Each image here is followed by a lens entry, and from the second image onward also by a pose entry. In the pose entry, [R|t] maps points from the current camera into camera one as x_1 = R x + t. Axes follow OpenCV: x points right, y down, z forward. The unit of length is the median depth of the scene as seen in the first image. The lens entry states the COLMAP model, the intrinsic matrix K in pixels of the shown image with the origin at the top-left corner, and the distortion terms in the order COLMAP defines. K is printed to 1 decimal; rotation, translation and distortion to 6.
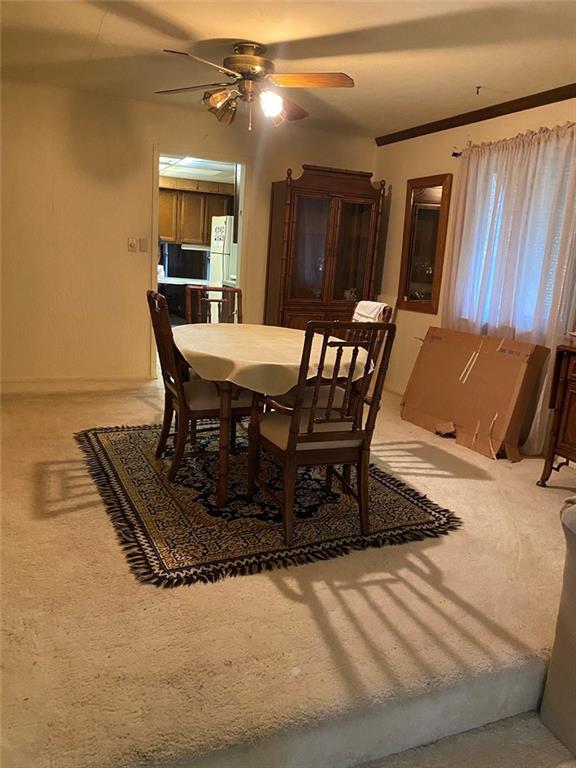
lens RADIAL K [[584.7, 0, 289.3], [0, 584.7, 385.1], [0, 0, 1]] dist [0.008677, -0.012581]
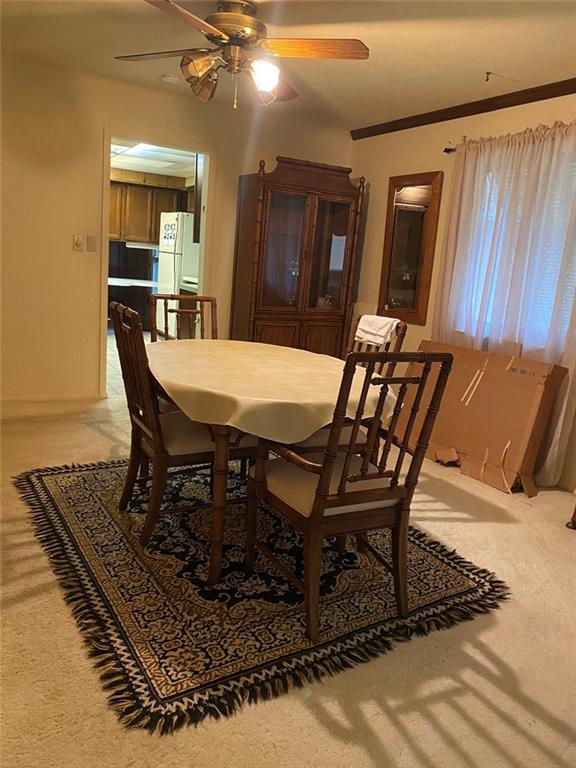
lens RADIAL K [[584.7, 0, 288.5], [0, 584.7, 380.5], [0, 0, 1]] dist [0.008677, -0.012581]
pose [[0.994044, -0.007051, 0.108748, -0.086446], [0.007724, 0.999954, -0.005770, -0.047717], [-0.108702, 0.006576, 0.994053, 0.178709]]
